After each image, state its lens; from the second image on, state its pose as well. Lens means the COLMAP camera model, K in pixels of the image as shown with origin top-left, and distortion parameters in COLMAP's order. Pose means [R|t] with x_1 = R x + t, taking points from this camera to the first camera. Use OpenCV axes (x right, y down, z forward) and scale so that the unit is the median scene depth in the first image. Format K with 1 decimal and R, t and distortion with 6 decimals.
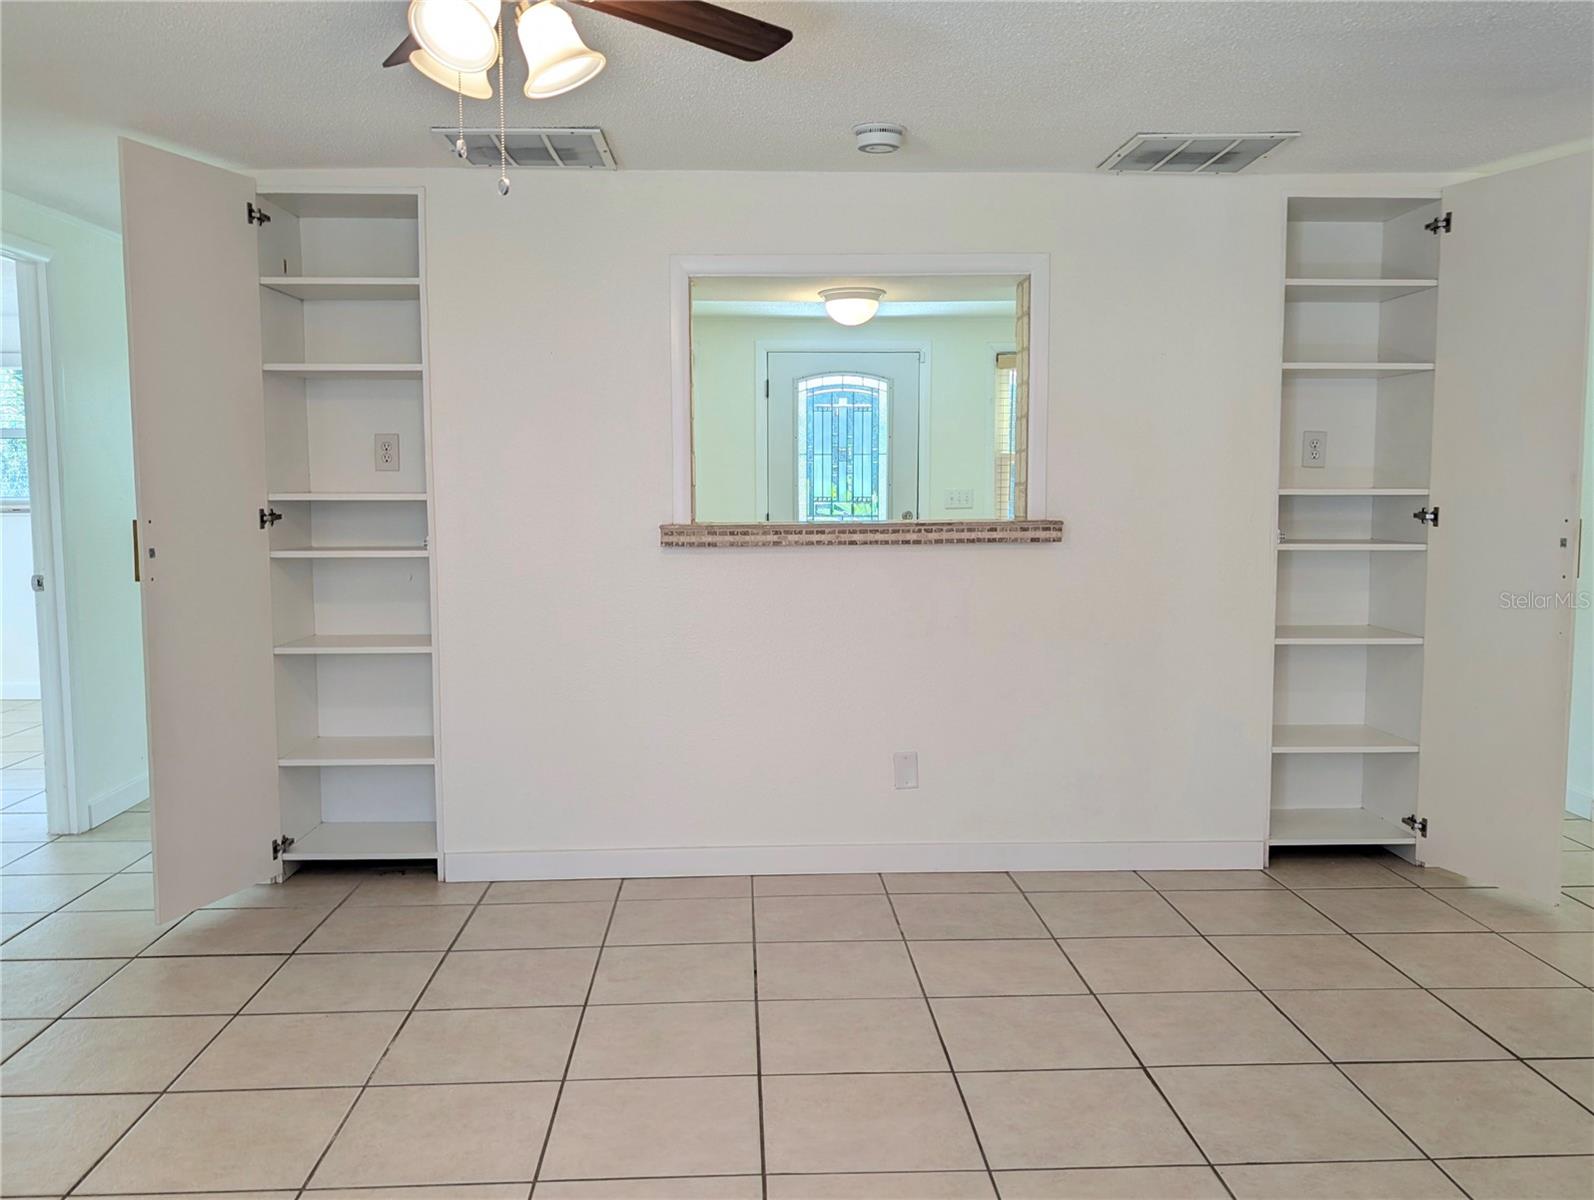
lens RADIAL K [[1345.9, 0, 795.8], [0, 1345.9, 606.8], [0, 0, 1]] dist [0.038310, -0.024305]
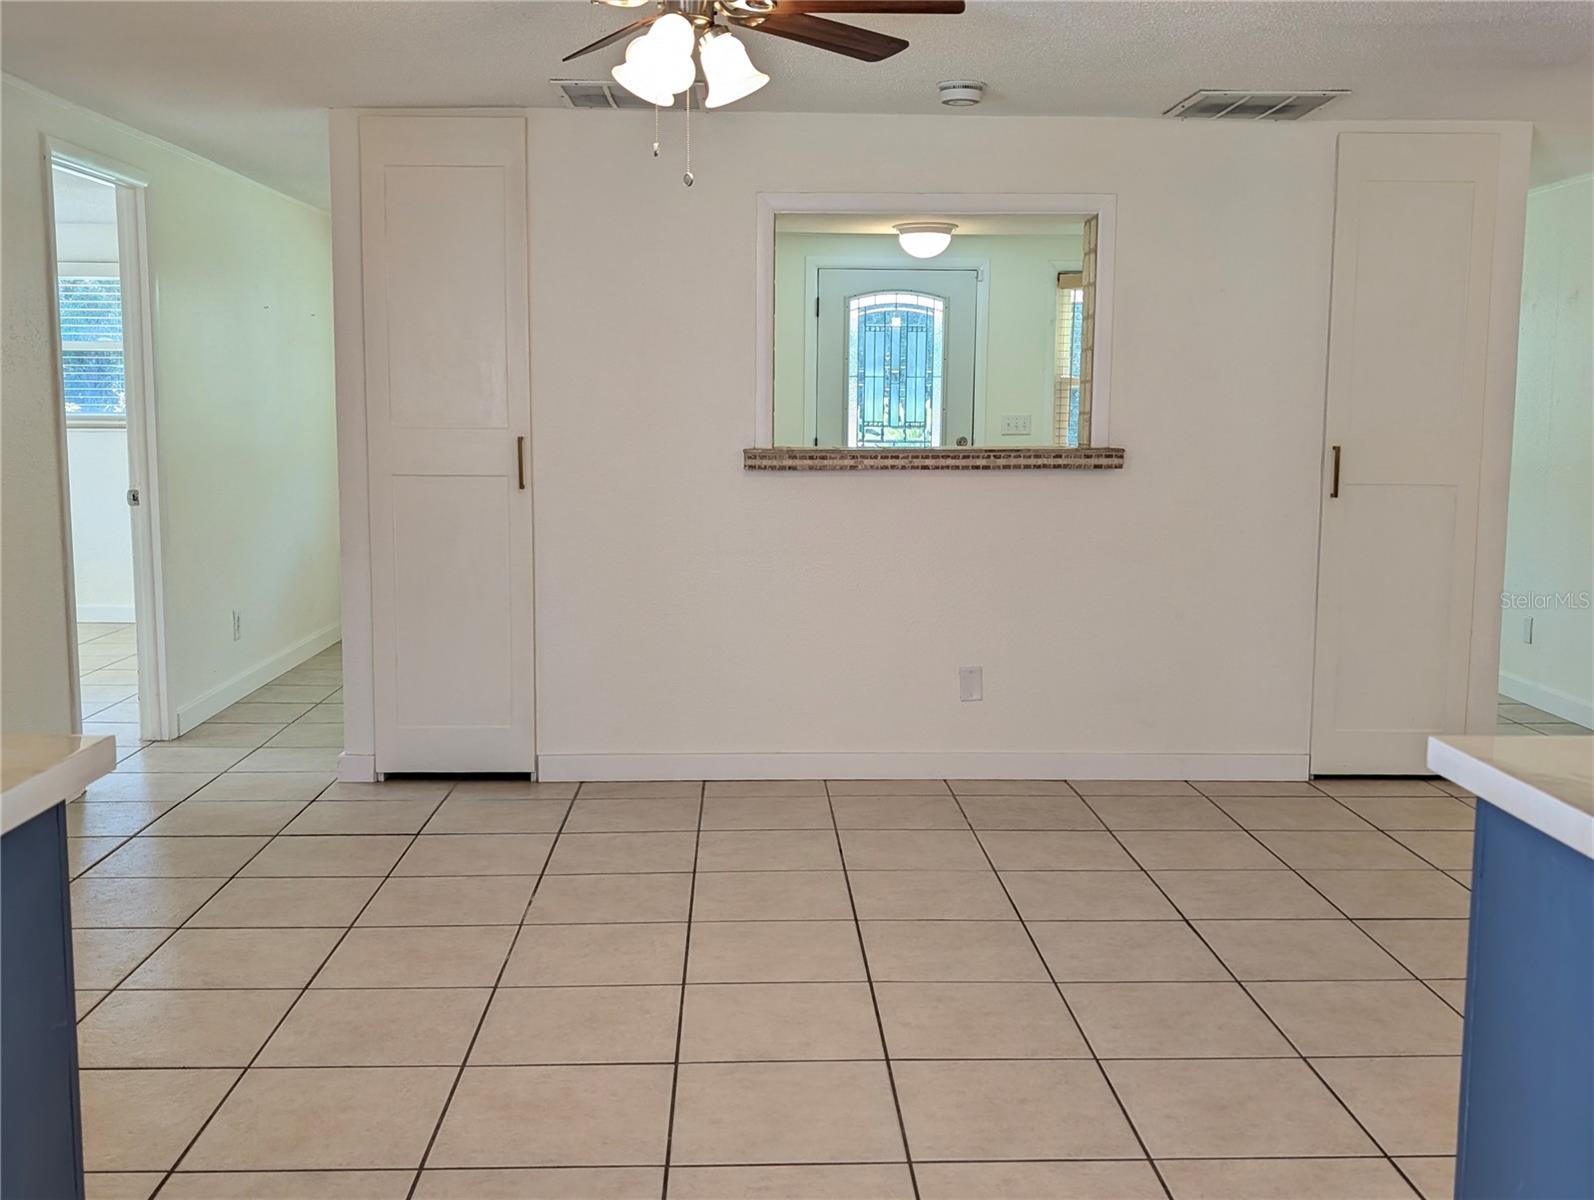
lens RADIAL K [[1600.5, 0, 795.1], [0, 1600.5, 596.8], [0, 0, 1]] dist [0.046096, 0.000000]
pose [[0.999924, 0.011382, -0.004640, -0.053723], [-0.011234, 0.999465, 0.030717, 0.016904], [0.004987, -0.030662, 0.999517, -0.266684]]
